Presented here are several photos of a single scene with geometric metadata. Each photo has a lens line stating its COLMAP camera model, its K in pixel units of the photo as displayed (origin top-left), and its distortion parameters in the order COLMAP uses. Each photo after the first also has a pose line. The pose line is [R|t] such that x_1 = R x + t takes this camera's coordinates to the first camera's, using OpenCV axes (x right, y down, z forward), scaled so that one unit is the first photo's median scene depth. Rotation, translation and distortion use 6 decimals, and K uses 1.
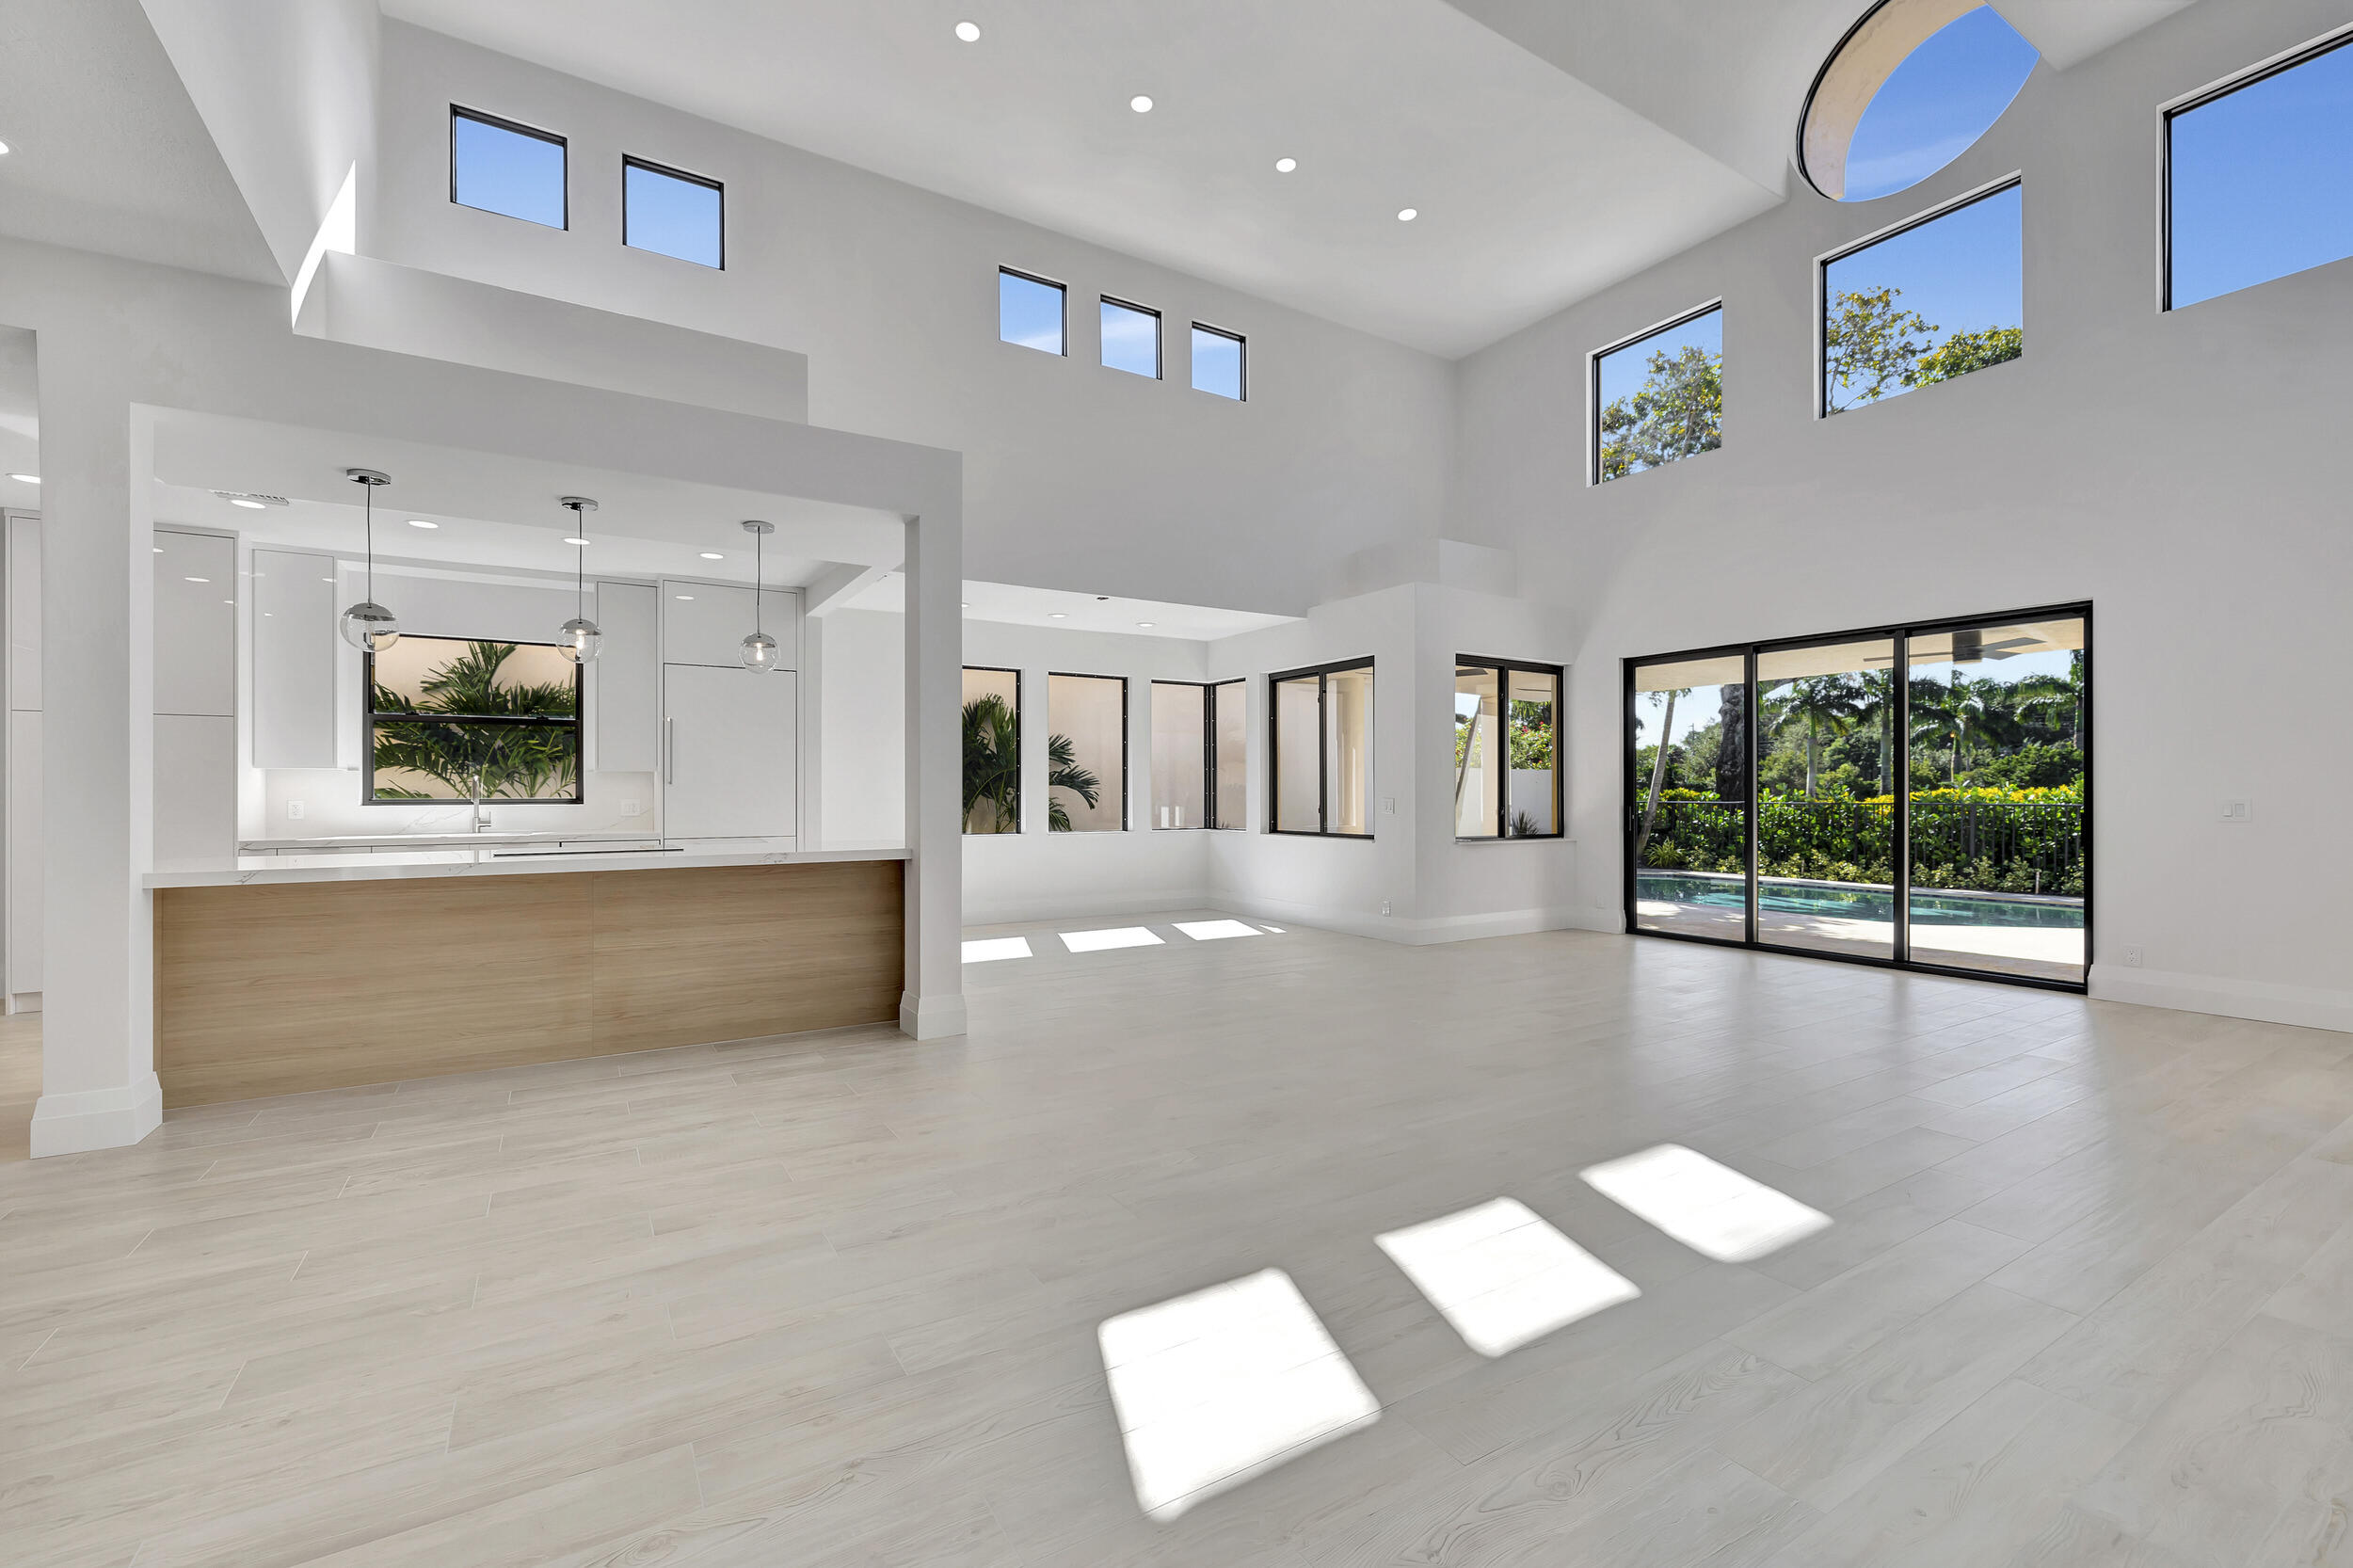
lens RADIAL K [[978.3, 0, 1155.3], [0, 978.3, 789.0], [0, 0, 1]] dist [0.005046, 0.000197]
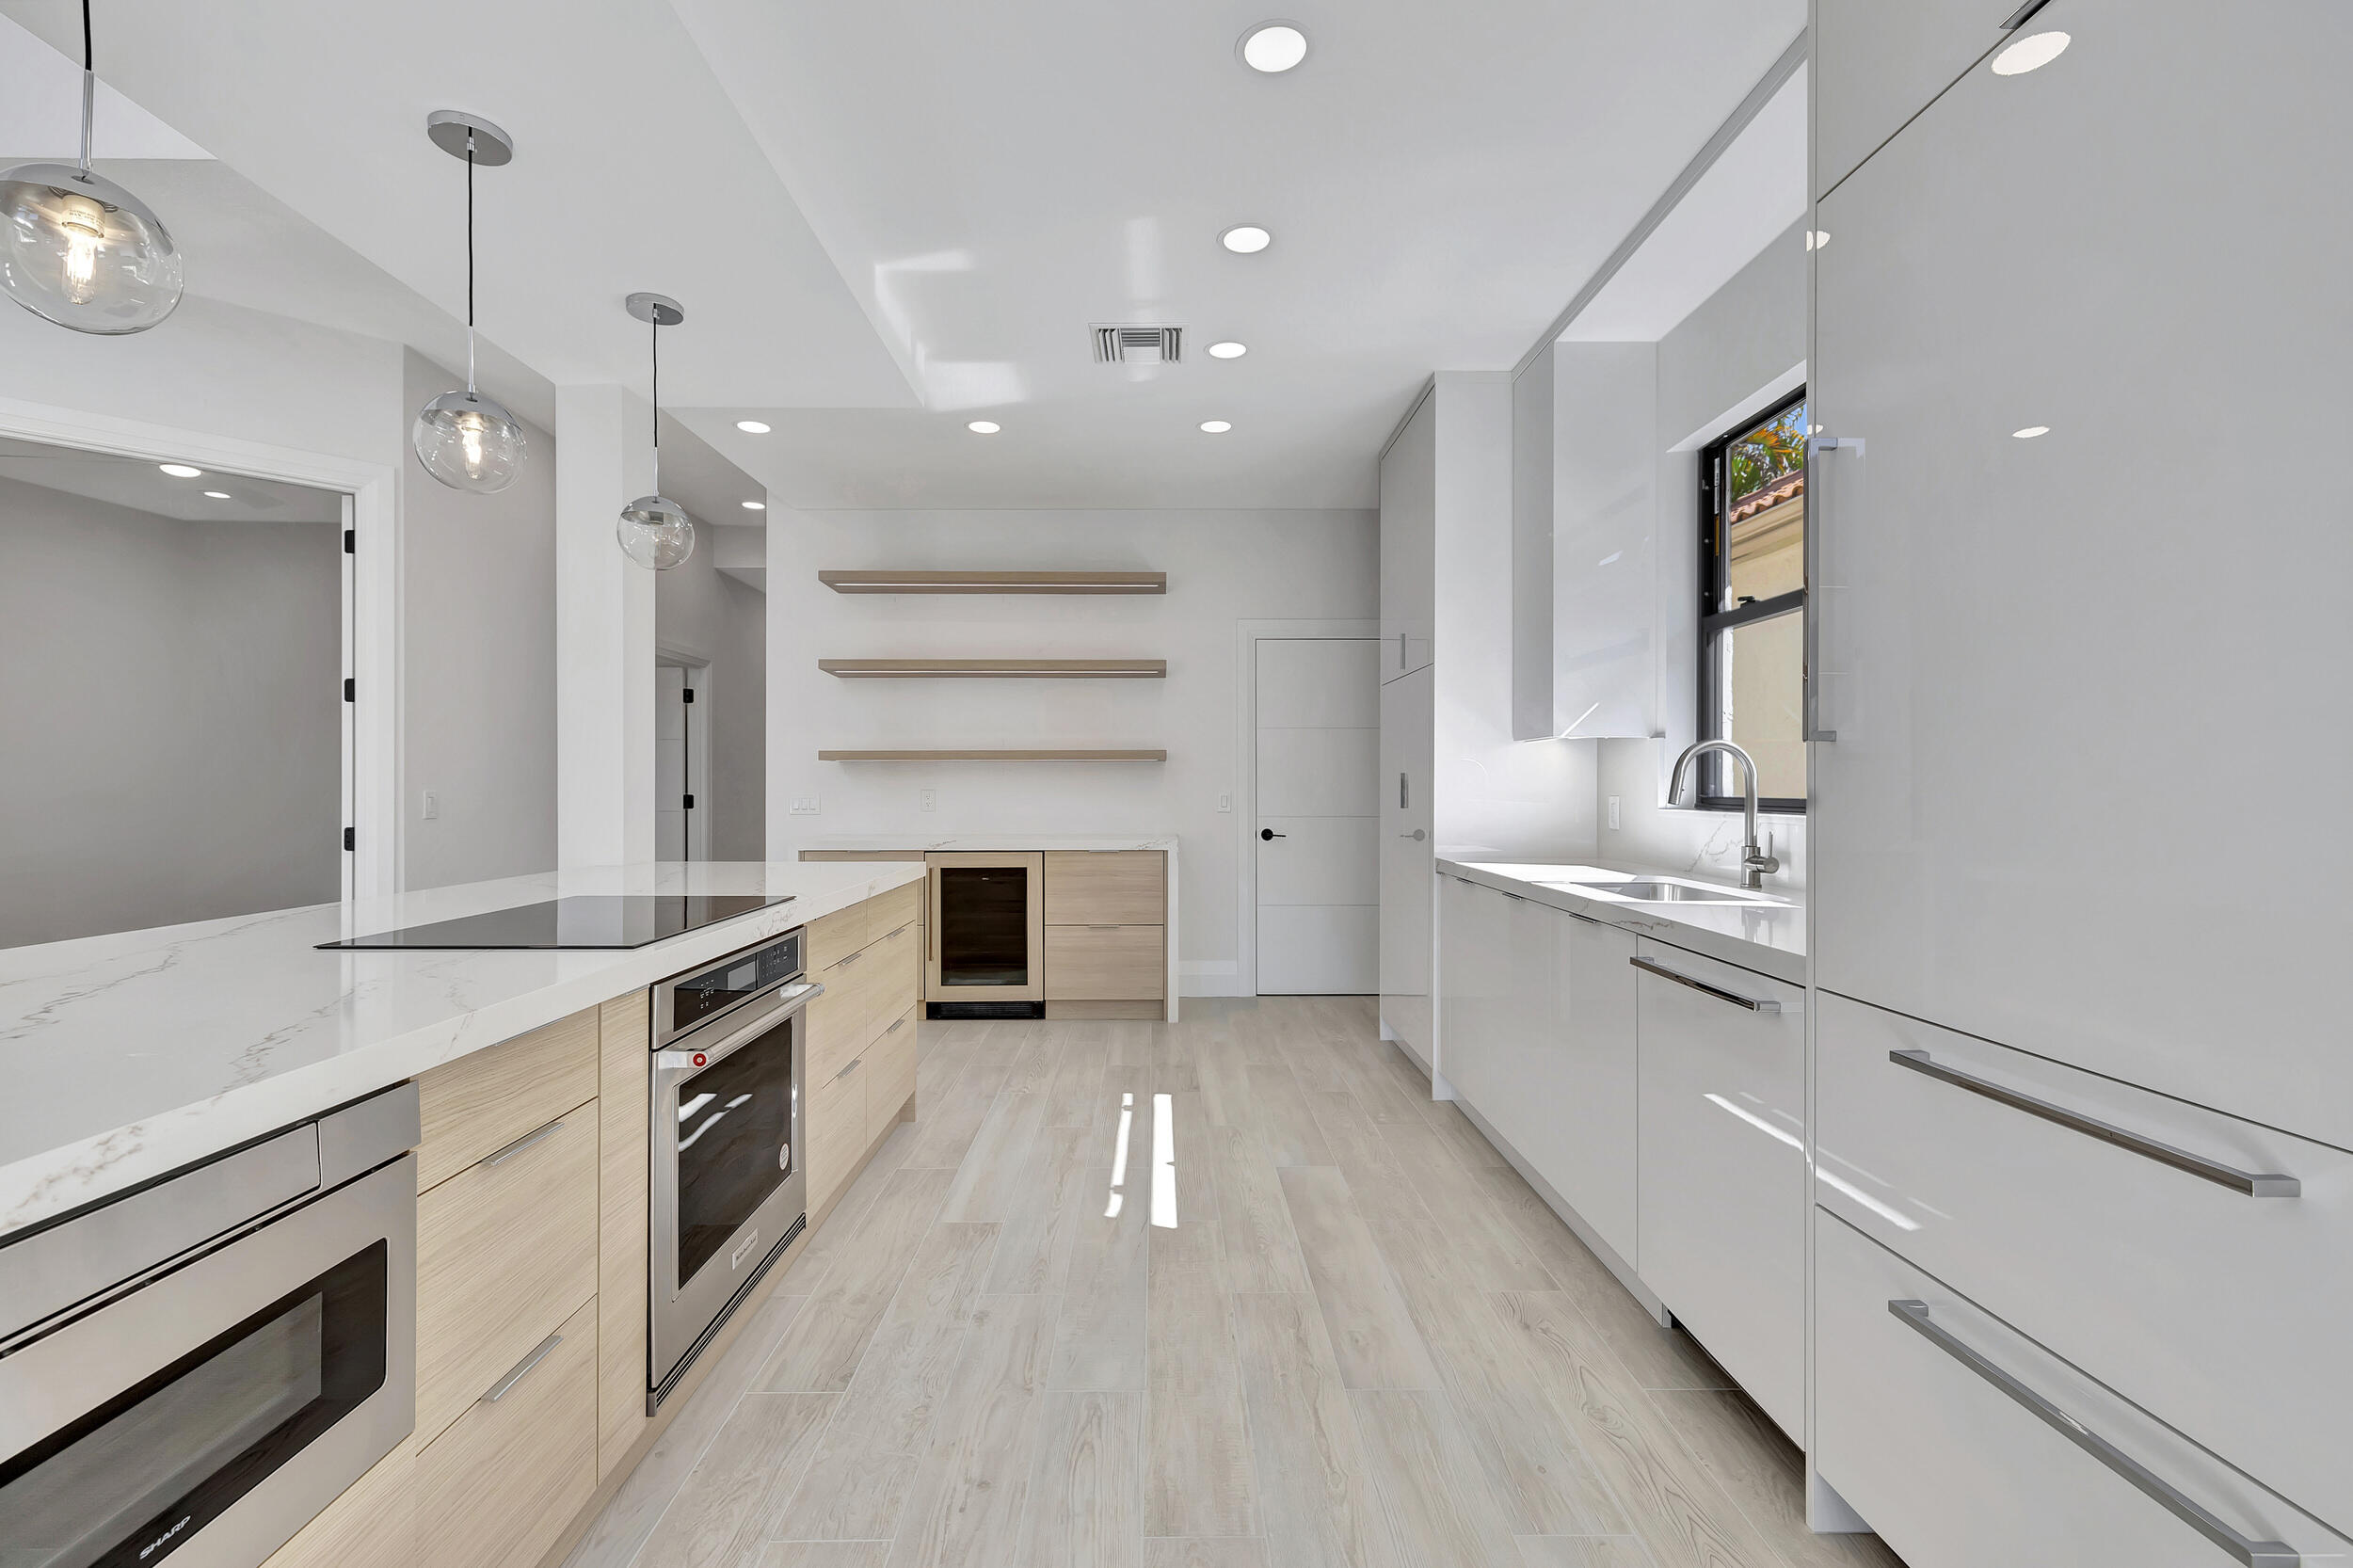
lens RADIAL K [[1036.8, 0, 1162.4], [0, 1036.8, 783.7], [0, 0, 1]] dist [0.000156, -0.000059]
pose [[-0.514204, 0.000676, -0.857667, -0.216492], [0.001788, 0.999998, -0.000284, 0.003883], [0.857666, -0.001679, -0.514205, 0.969862]]
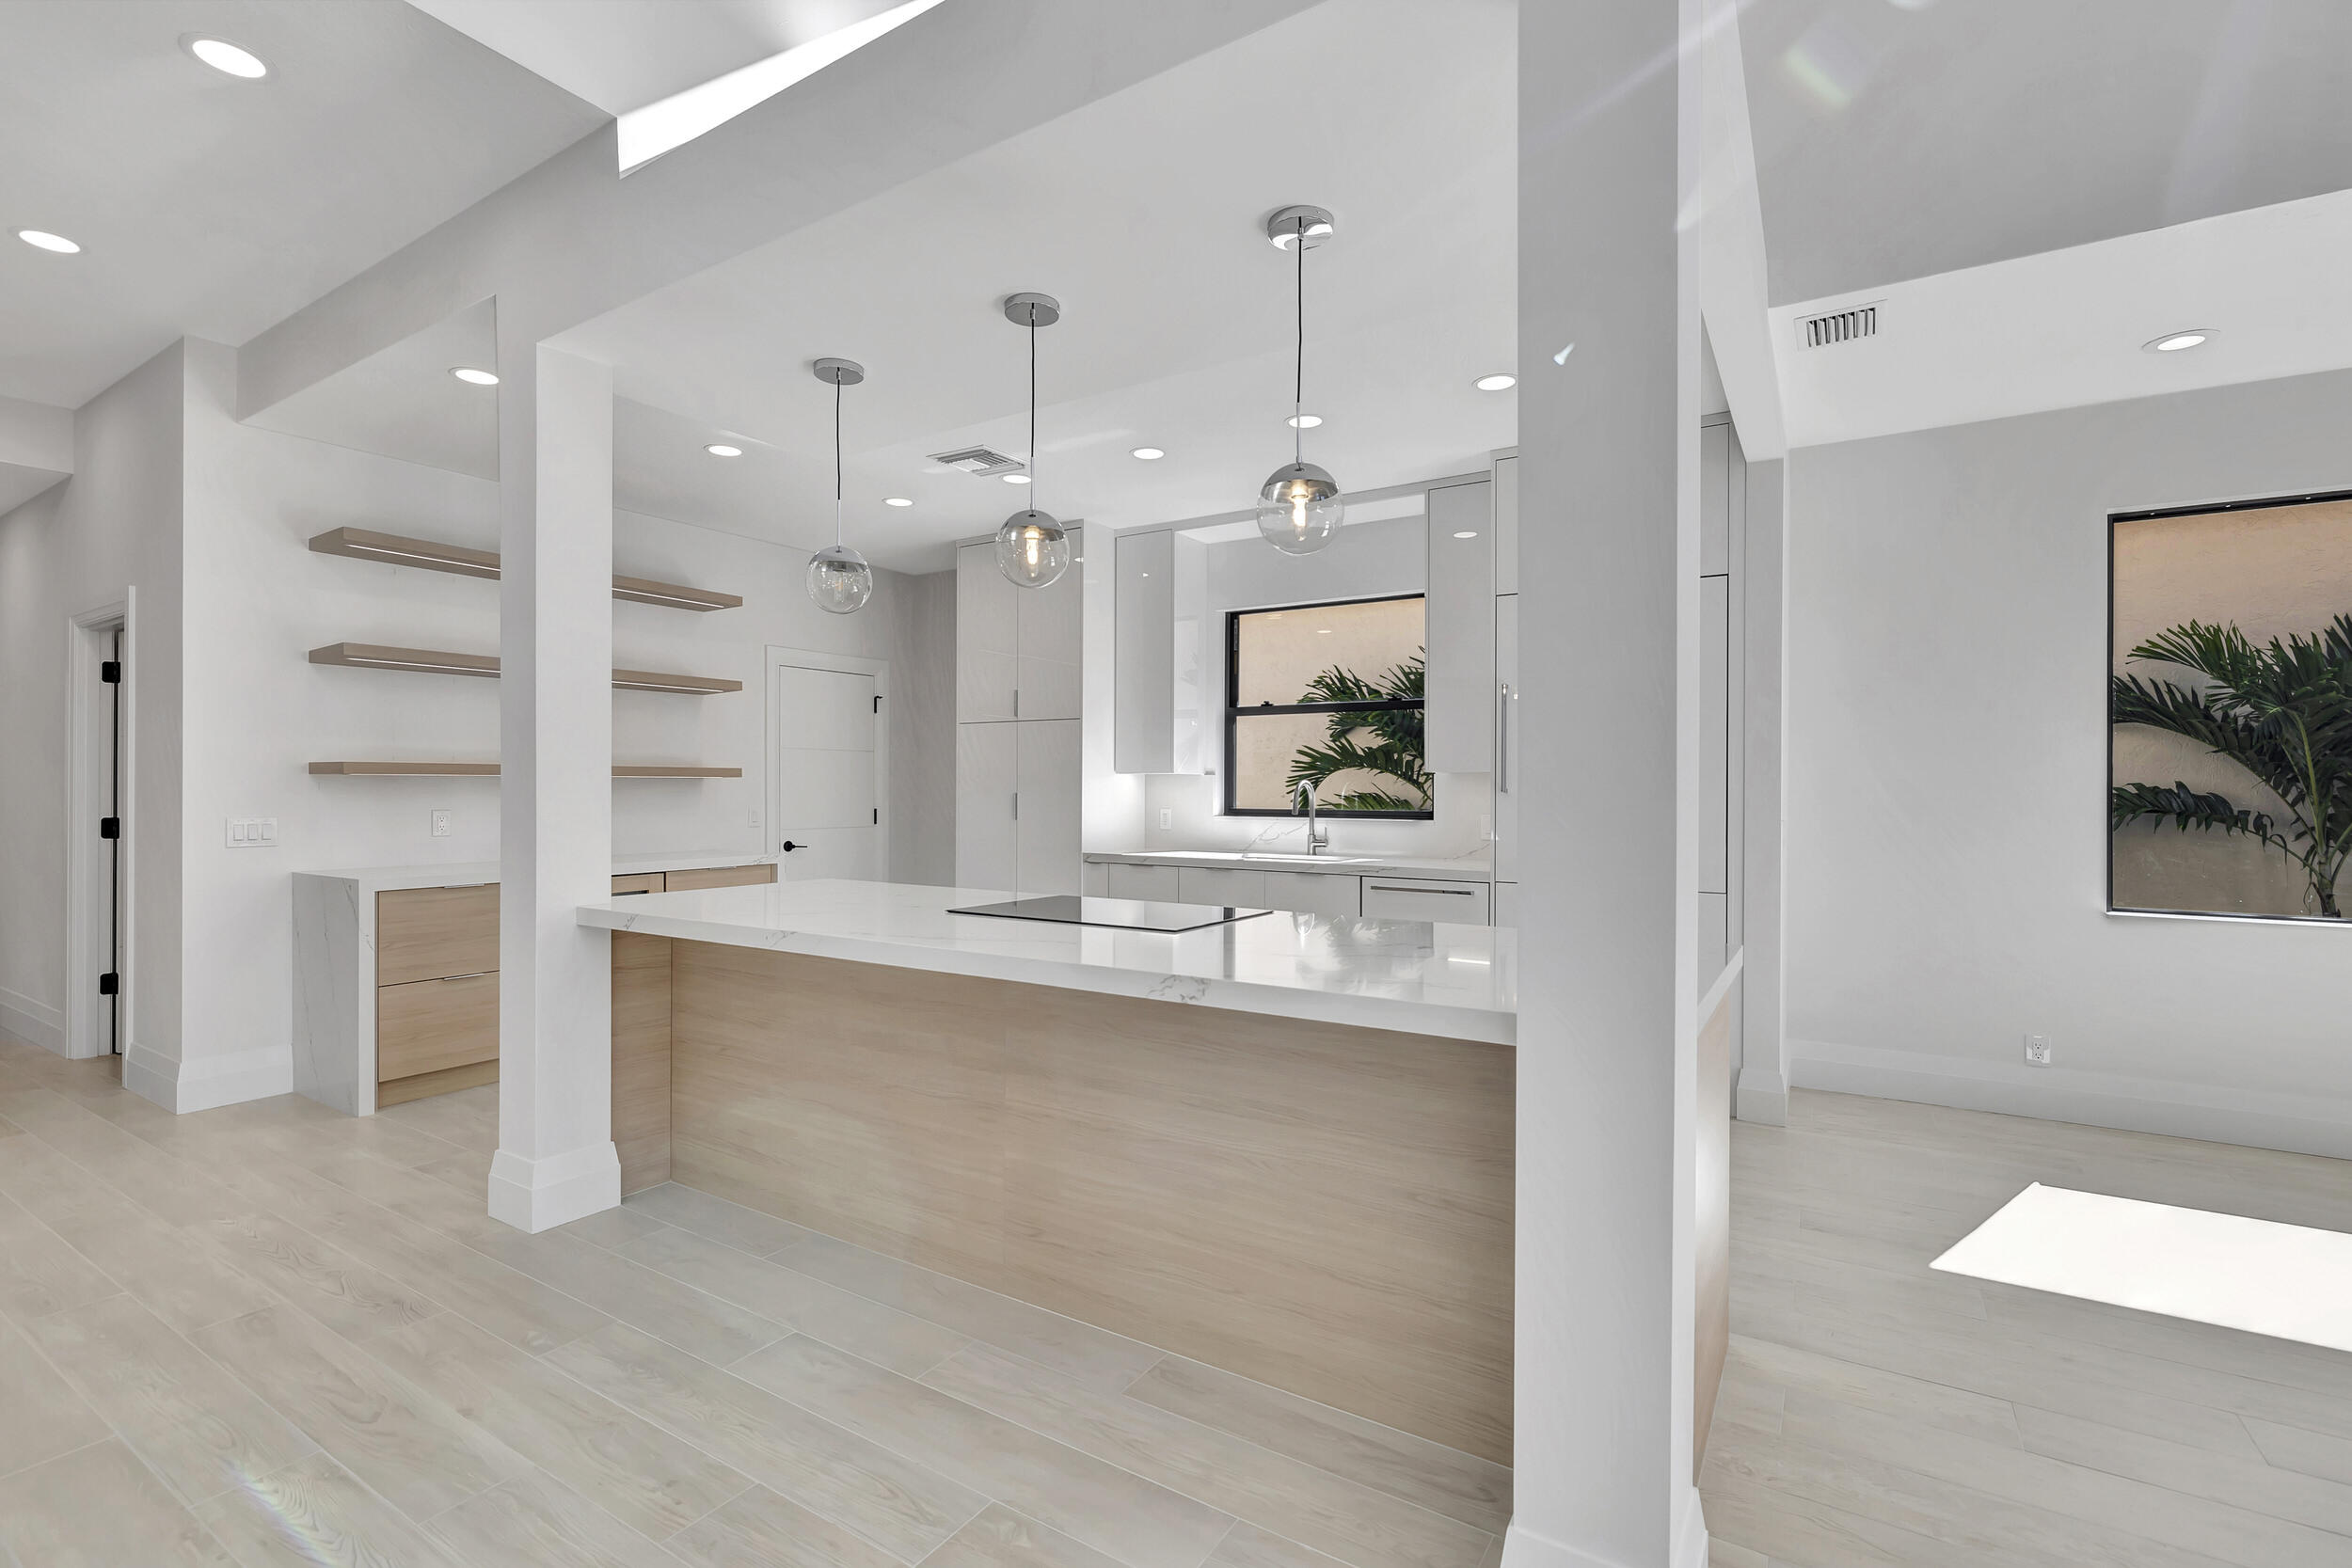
lens RADIAL K [[1063.2, 0, 1169.8], [0, 1063.2, 783.3], [0, 0, 1]] dist [0.000215, 0.000399]
pose [[0.445755, -0.001576, -0.895154, 0.002676], [-0.001683, 0.999995, -0.002599, -0.008293], [0.895153, 0.002665, 0.445750, 0.508432]]
